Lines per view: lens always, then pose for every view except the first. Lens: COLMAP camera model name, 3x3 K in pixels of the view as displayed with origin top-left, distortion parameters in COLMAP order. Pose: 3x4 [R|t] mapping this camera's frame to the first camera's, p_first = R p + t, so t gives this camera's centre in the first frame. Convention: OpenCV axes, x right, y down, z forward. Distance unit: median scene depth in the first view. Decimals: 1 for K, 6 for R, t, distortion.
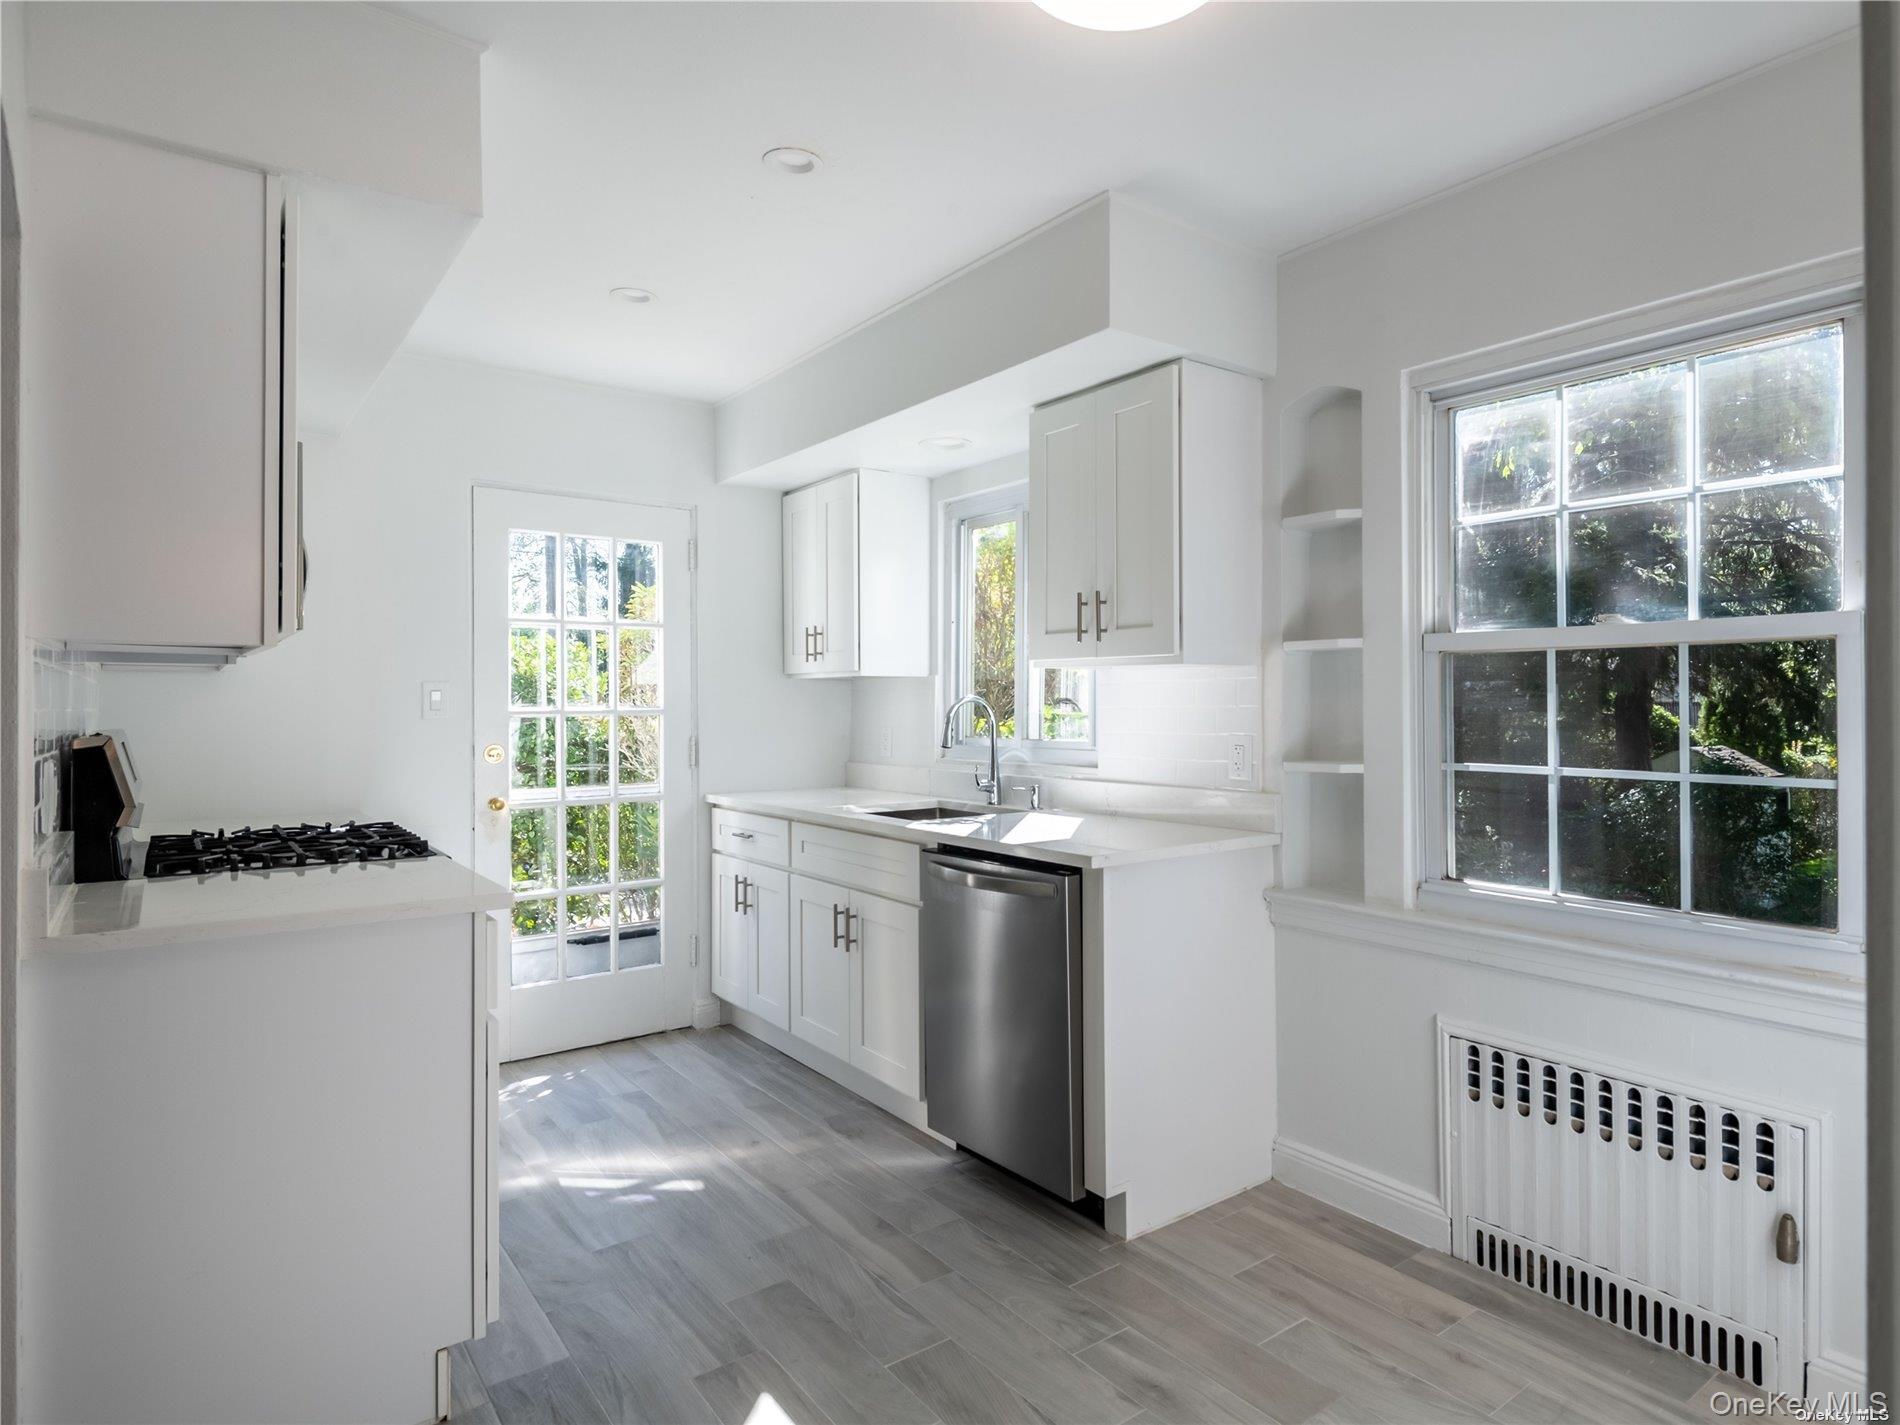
lens RADIAL K [[1112.3, 0, 1044.9], [0, 1112.3, 710.0], [0, 0, 1]] dist [0.019291, -0.000272]
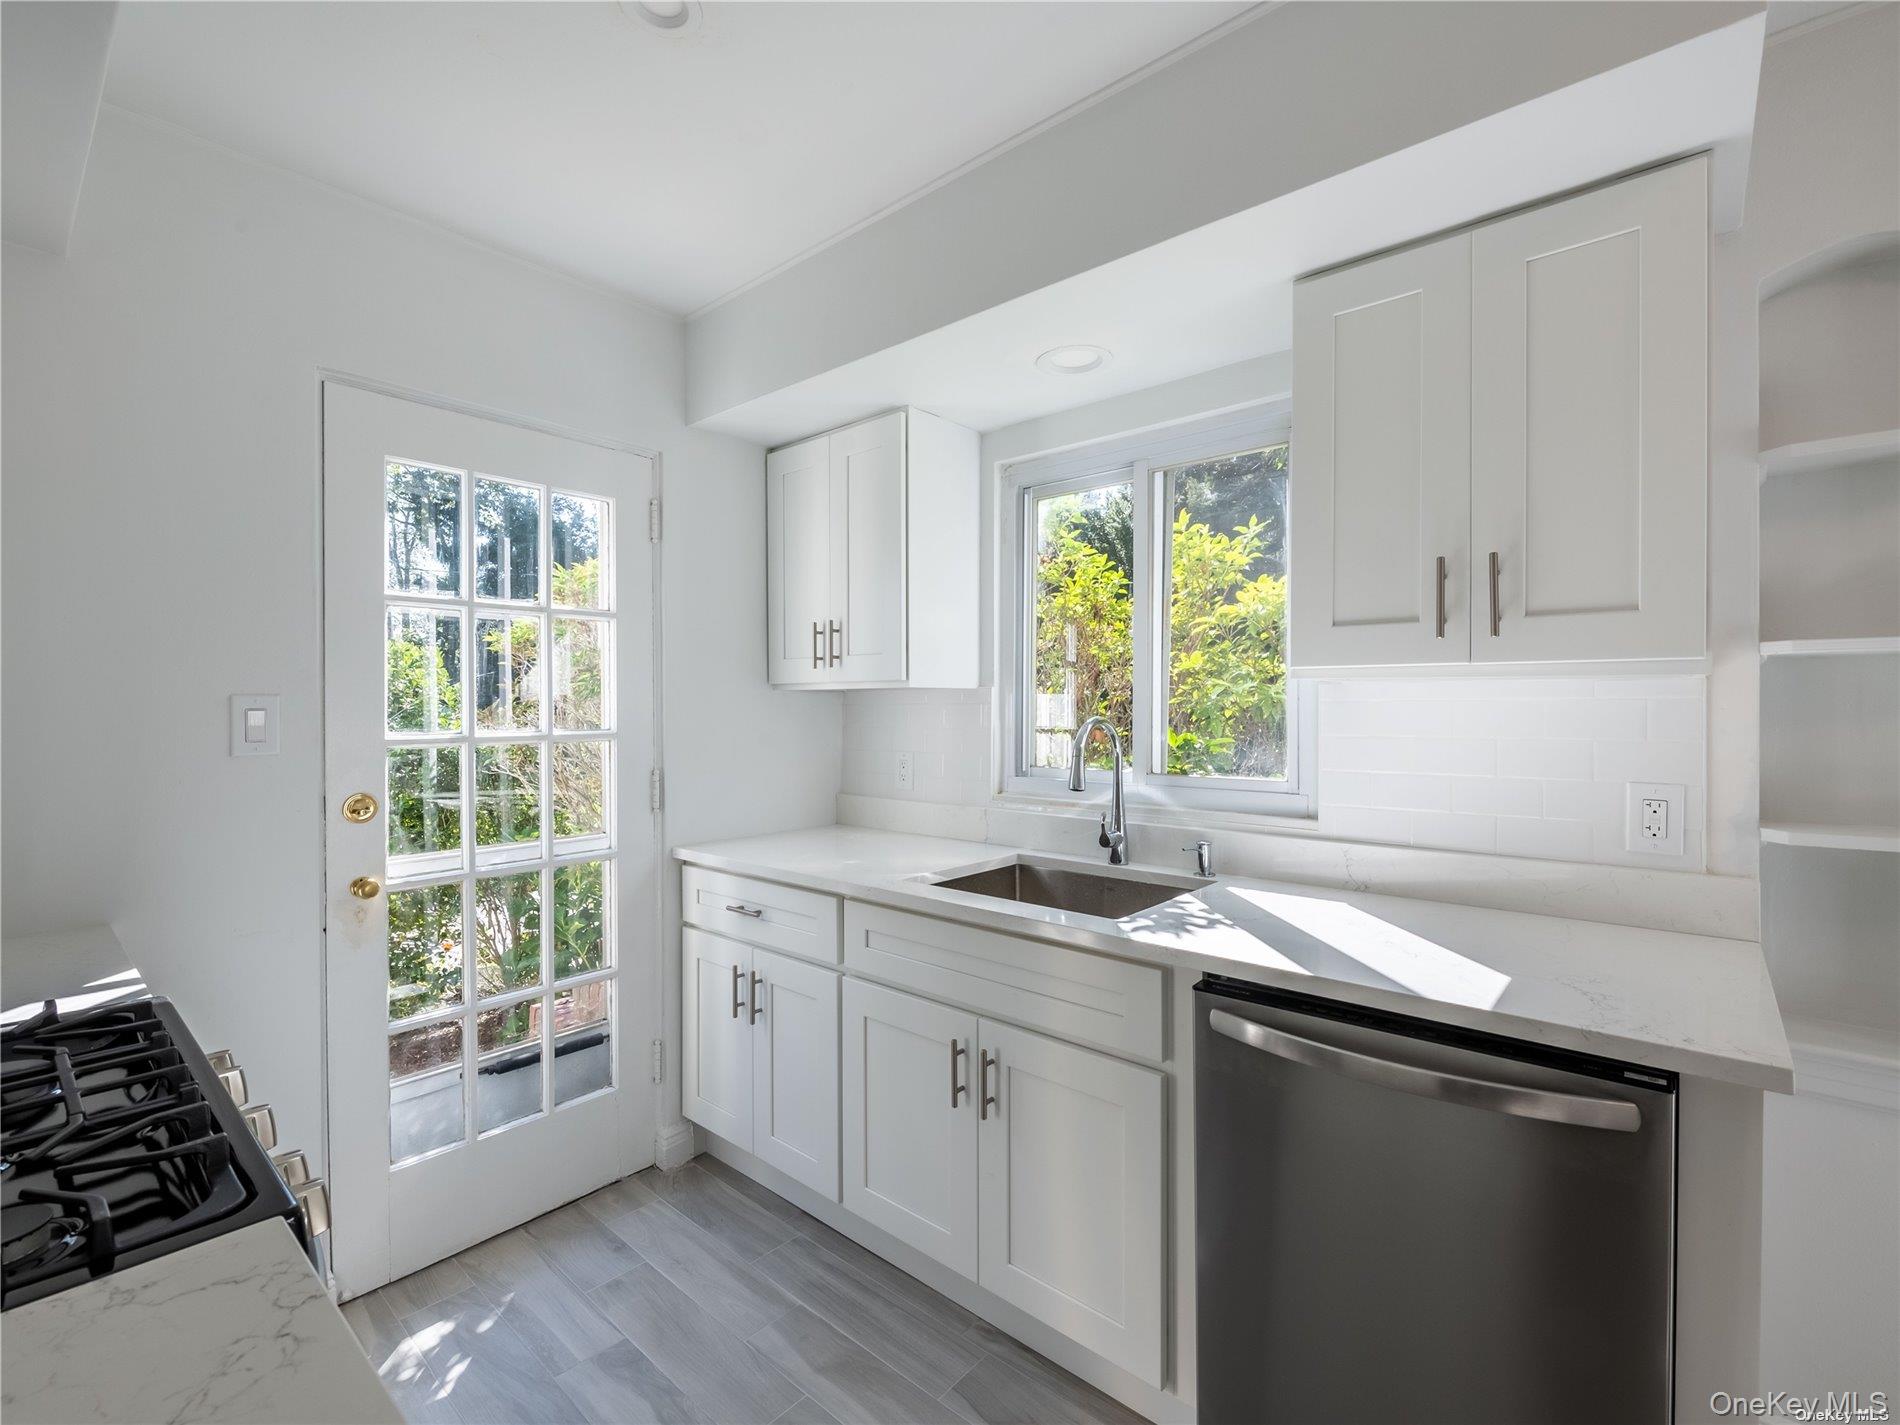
lens RADIAL K [[849.2, 0, 967.8], [0, 849.2, 710.5], [0, 0, 1]] dist [-0.000984, -0.000654]
pose [[0.980865, -0.000164, 0.194689, -0.257350], [0.000165, 1.000000, 0.000013, -0.016706], [-0.194689, 0.000020, 0.980865, 0.477279]]
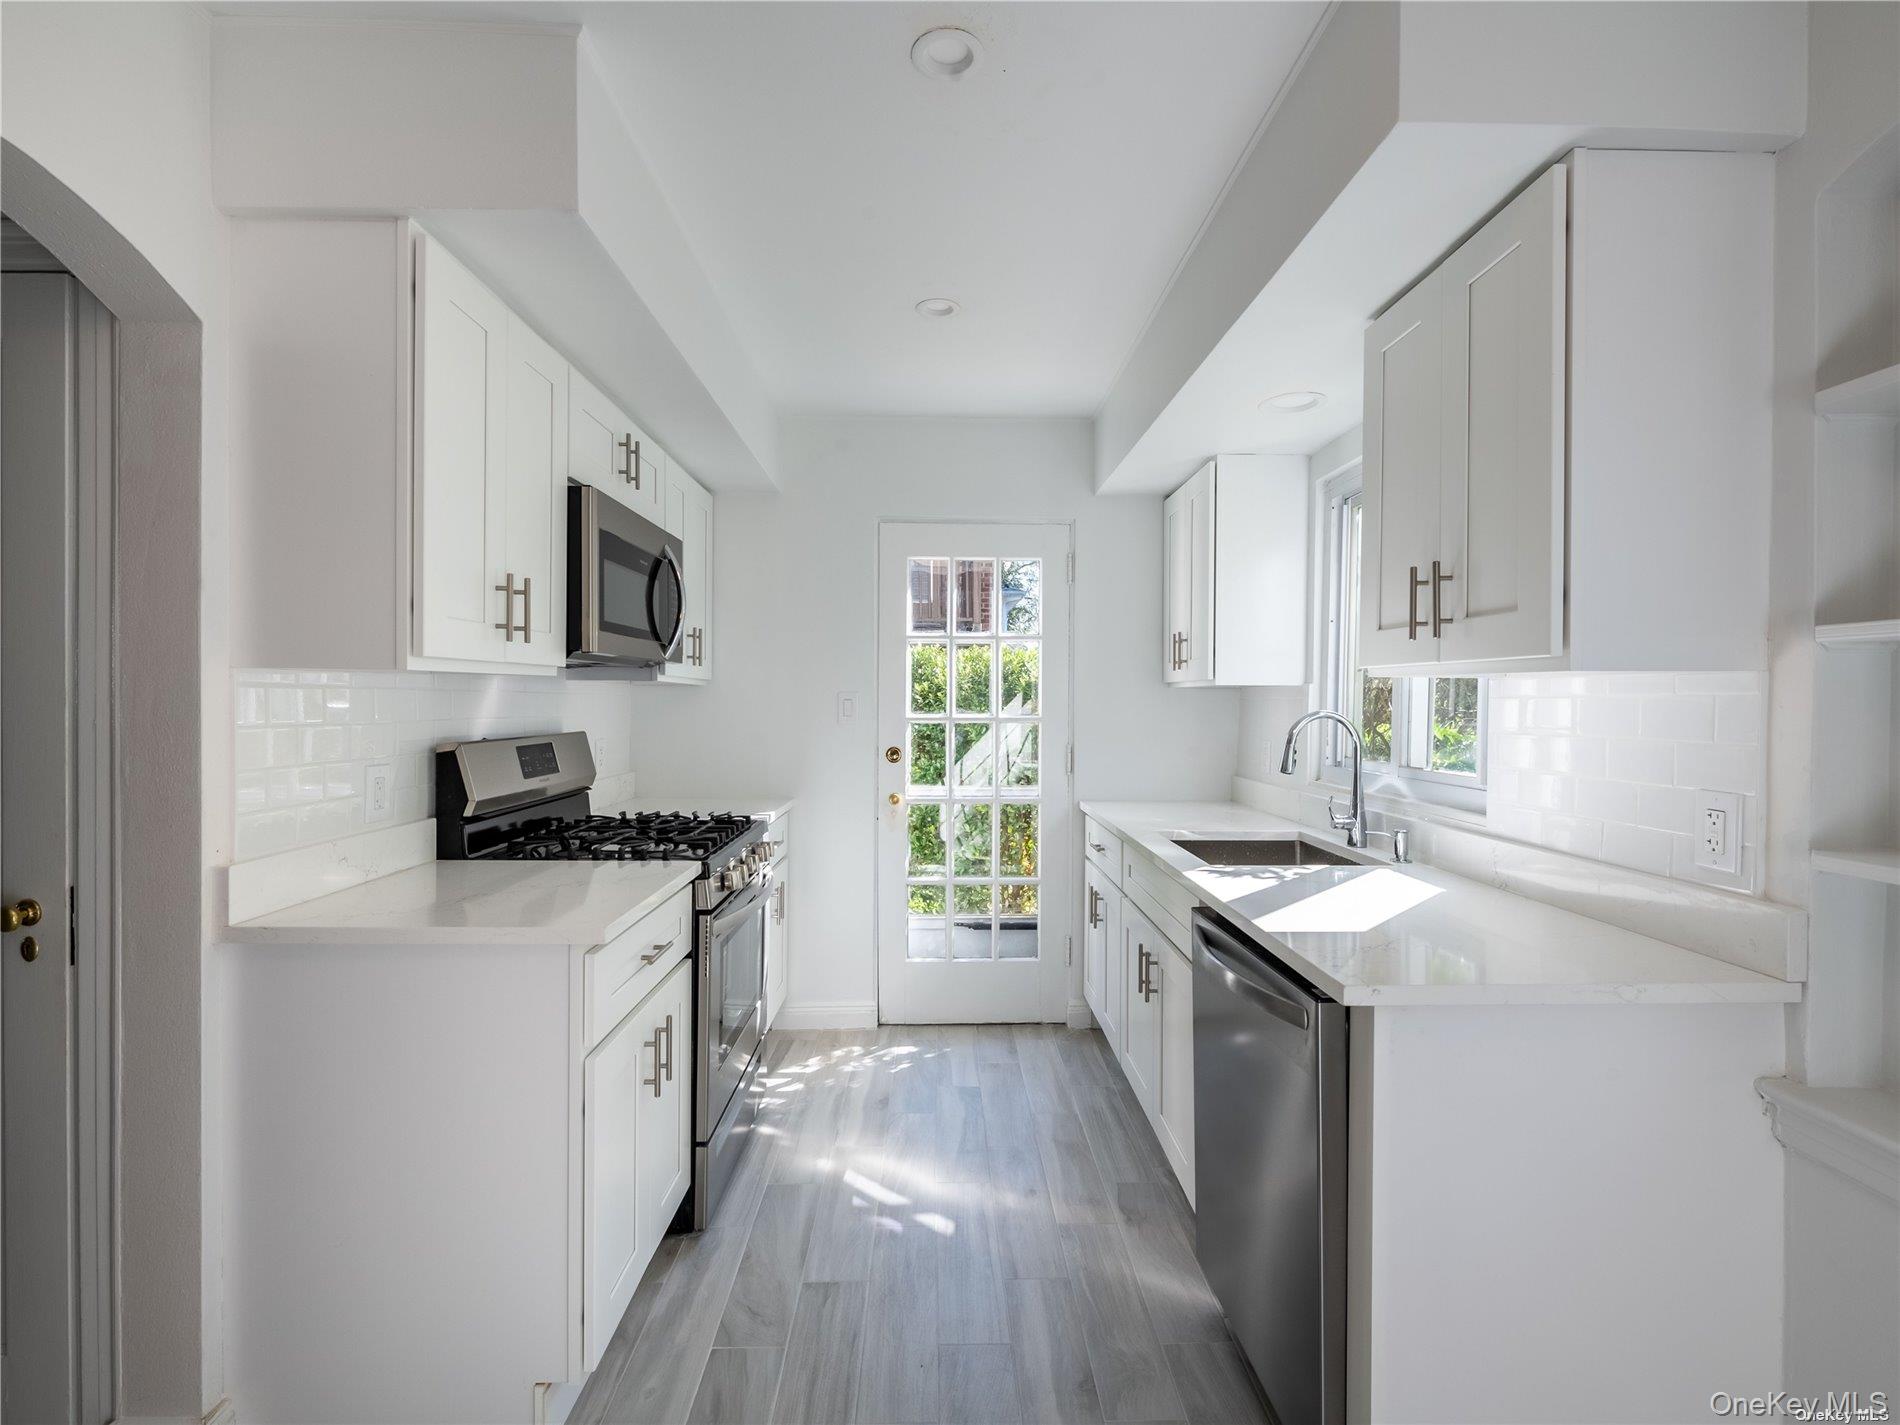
lens RADIAL K [[893.4, 0, 950.0], [0, 893.4, 712.5], [0, 0, 1]] dist [0.000691, -0.001309]
pose [[0.794351, 0.015355, -0.607265, 0.112677], [-0.010198, 0.999877, 0.011942, -0.016274], [0.607374, -0.003293, 0.794410, 0.318243]]
